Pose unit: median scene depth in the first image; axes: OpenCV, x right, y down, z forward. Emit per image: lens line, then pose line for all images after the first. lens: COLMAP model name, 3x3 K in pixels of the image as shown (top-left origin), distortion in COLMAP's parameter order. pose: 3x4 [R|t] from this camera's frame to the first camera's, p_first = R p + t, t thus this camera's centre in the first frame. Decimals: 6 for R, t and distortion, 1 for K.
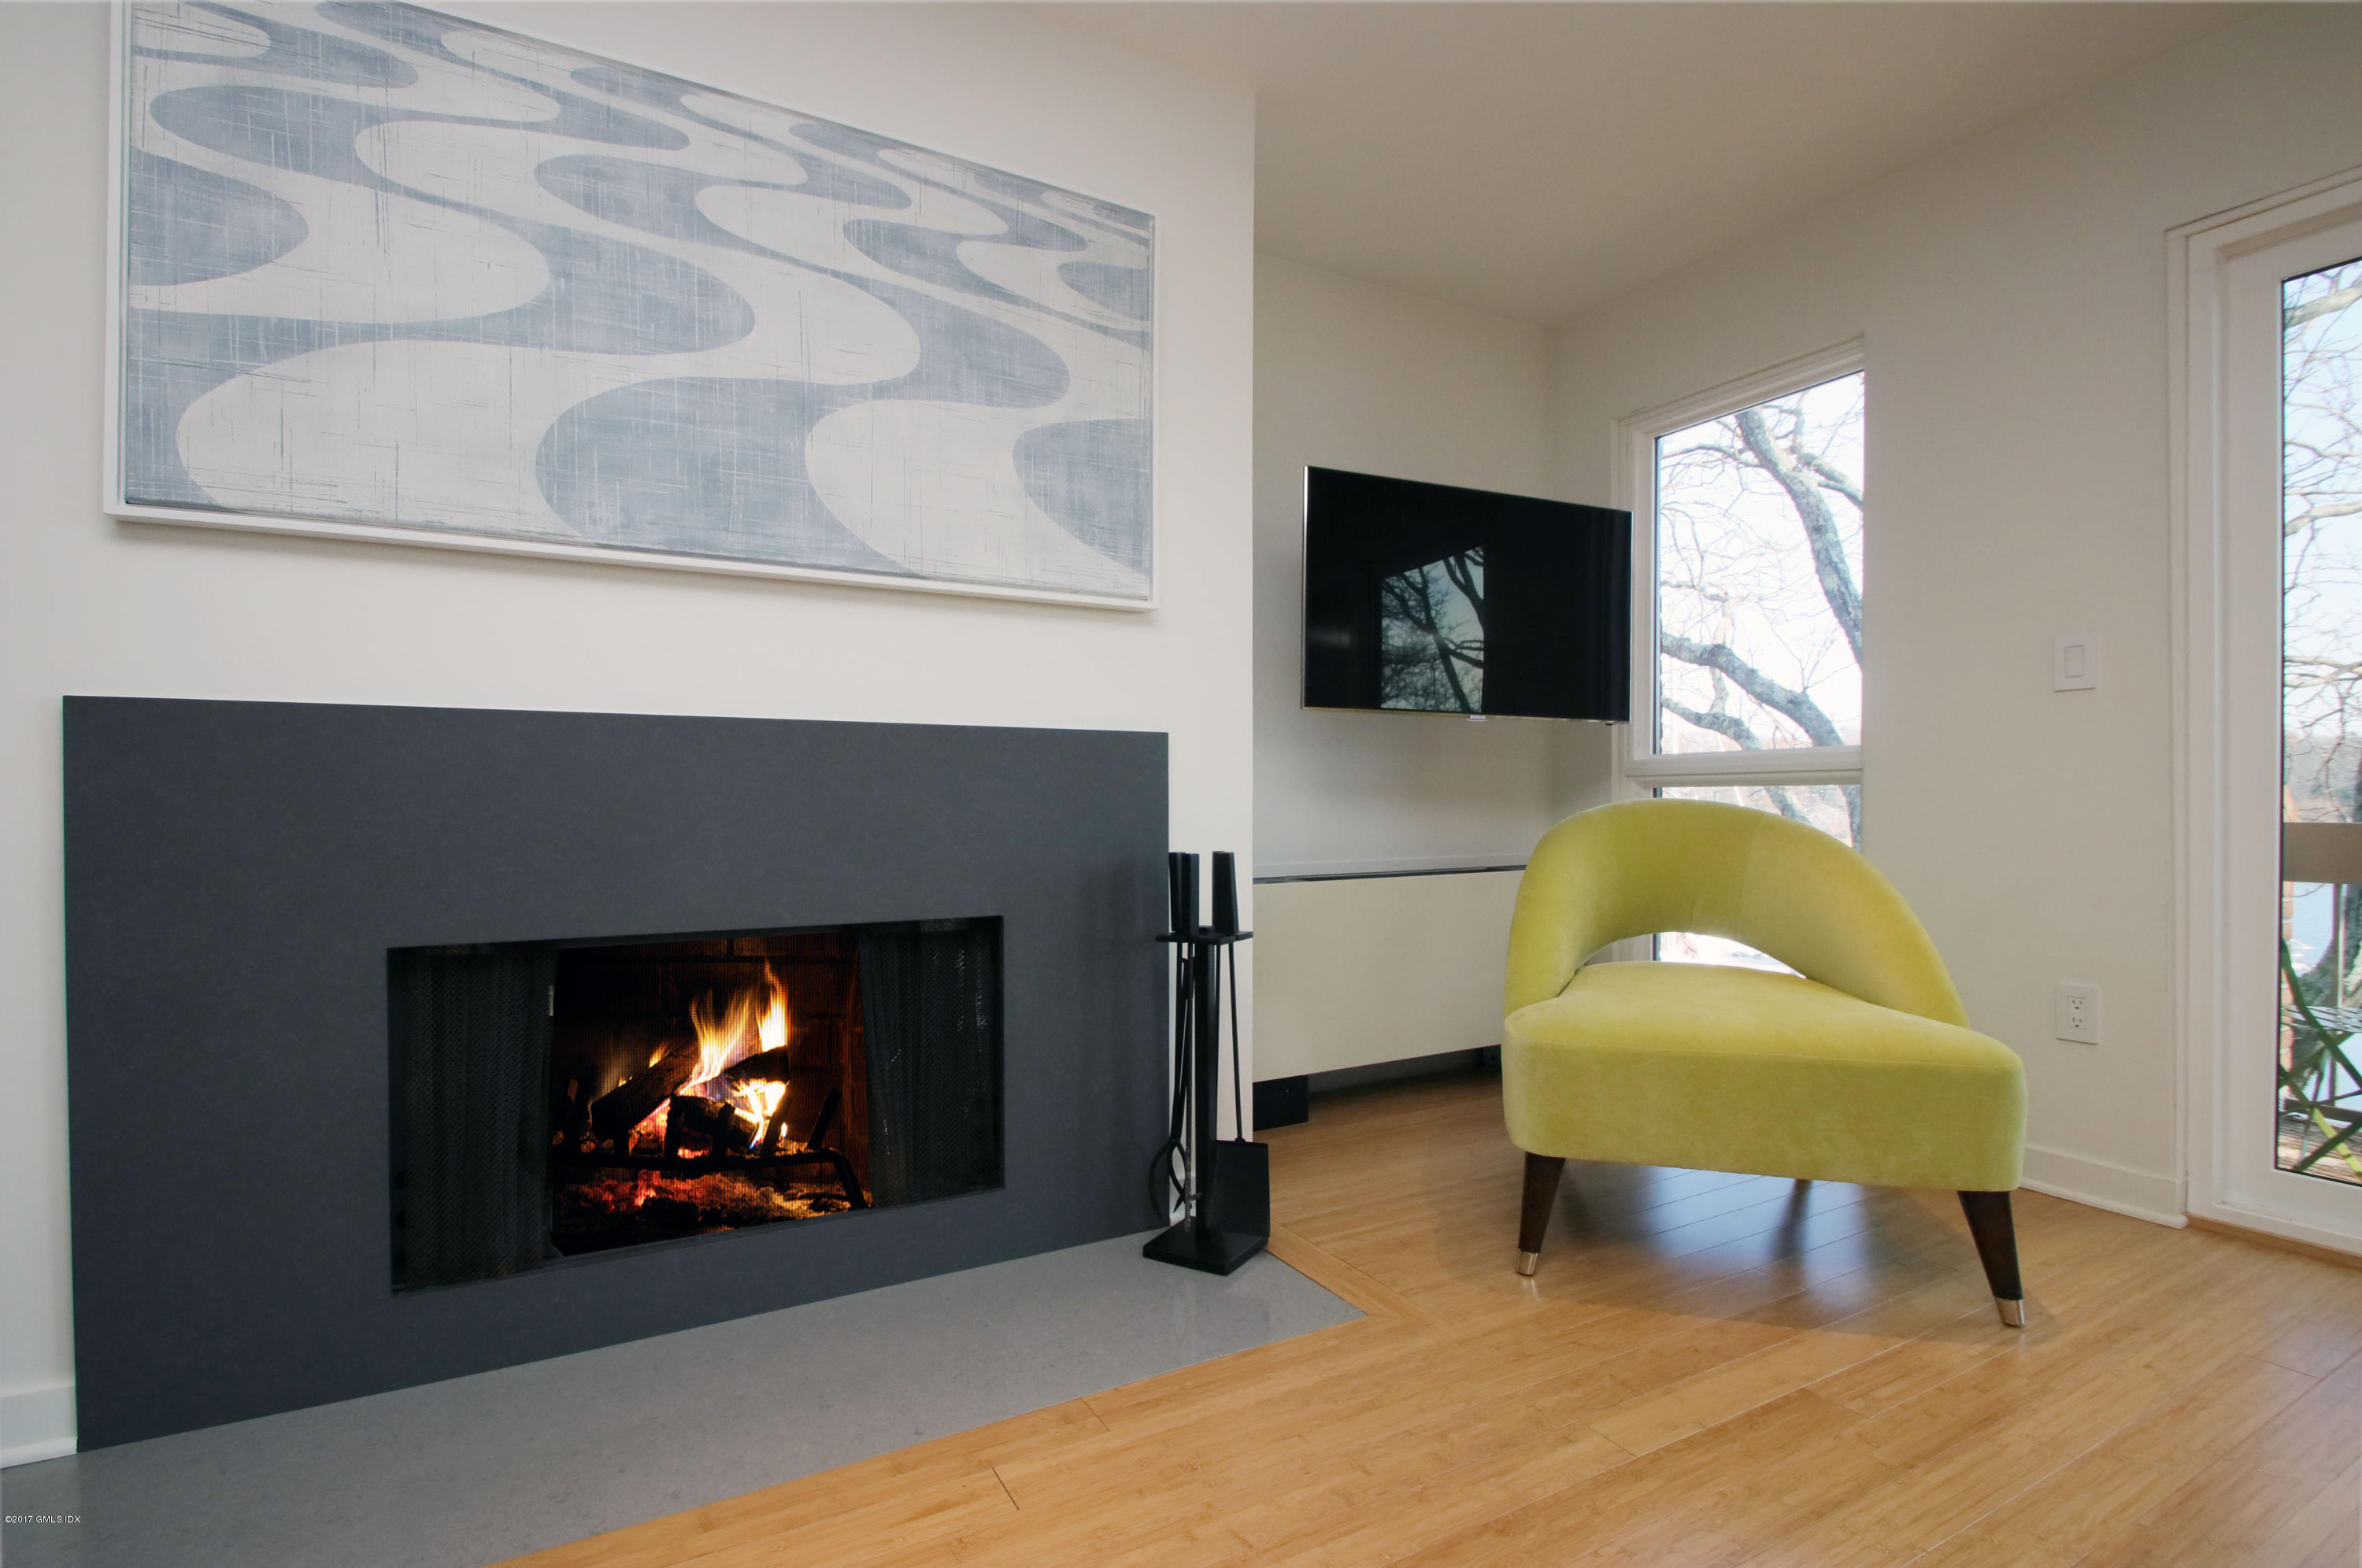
lens RADIAL K [[1026.2, 0, 1186.1], [0, 1026.2, 805.3], [0, 0, 1]] dist [-0.000388, -0.000295]
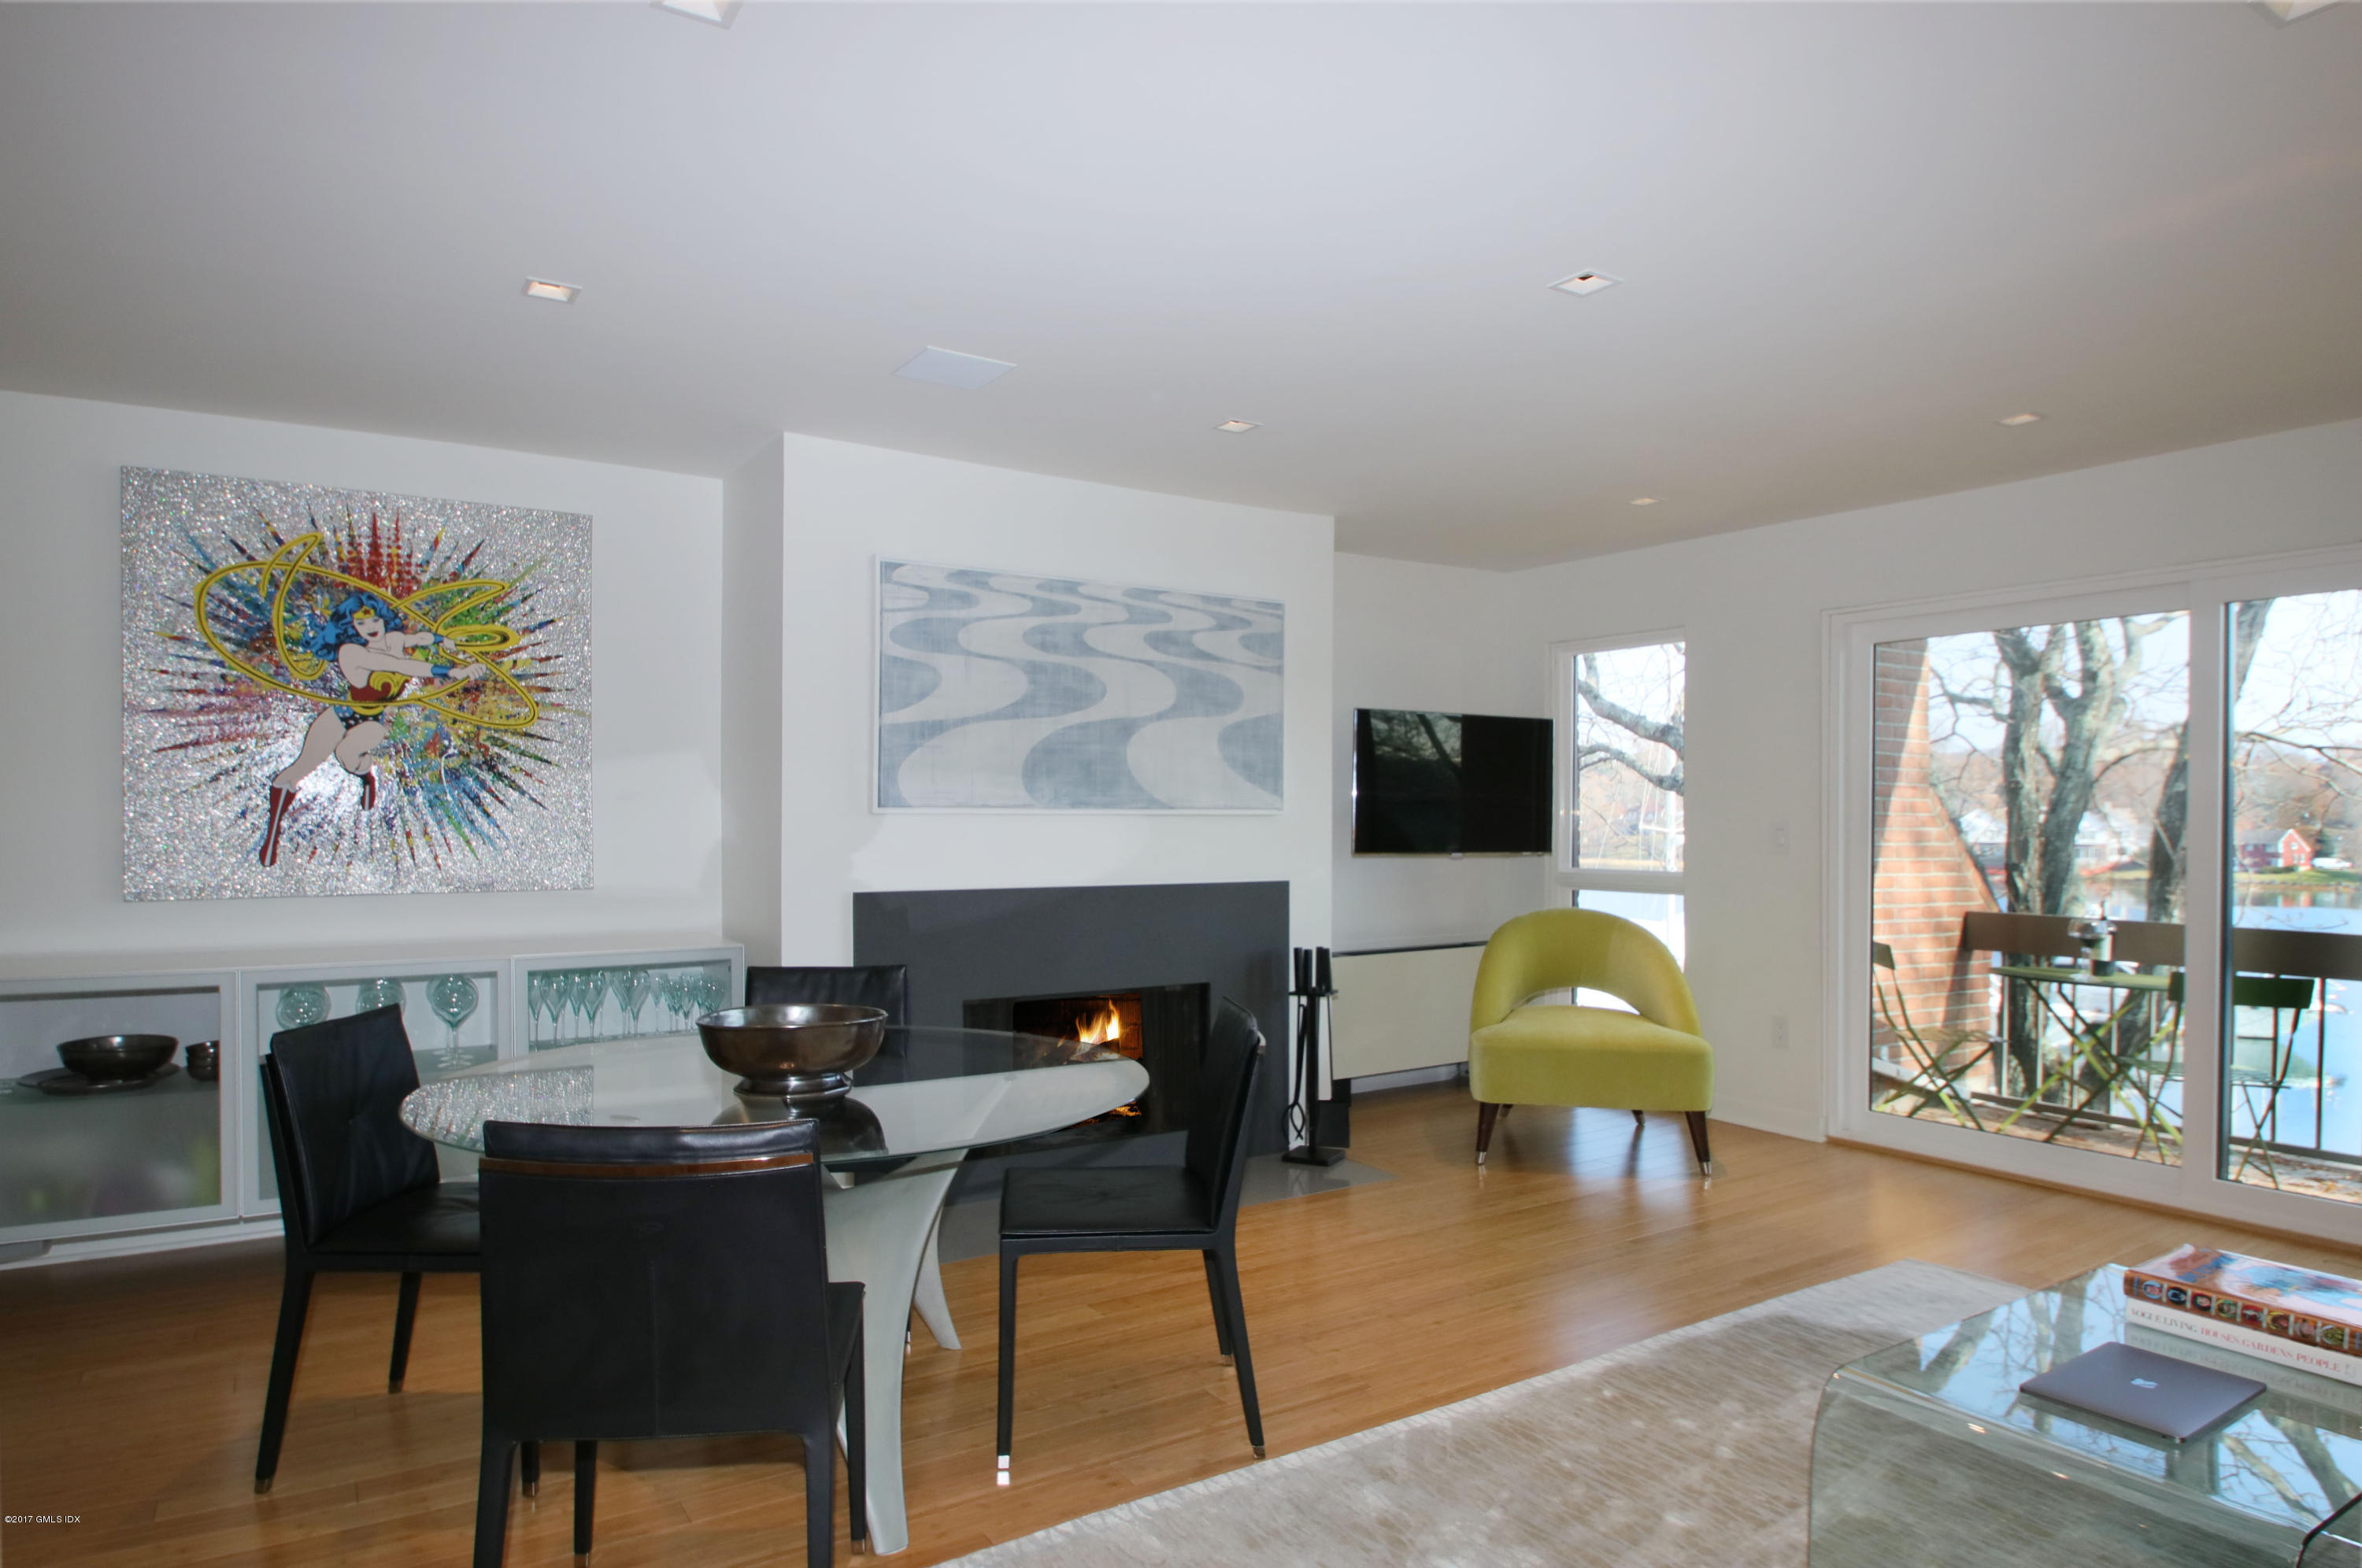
lens RADIAL K [[1353.5, 0, 1178.9], [0, 1353.5, 799.8], [0, 0, 1]] dist [-0.003592, -0.016791]
pose [[0.997801, 0.006253, 0.065991, -0.422537], [-0.005575, 0.999930, -0.010447, -0.212814], [-0.066051, 0.010057, 0.997766, -1.571376]]
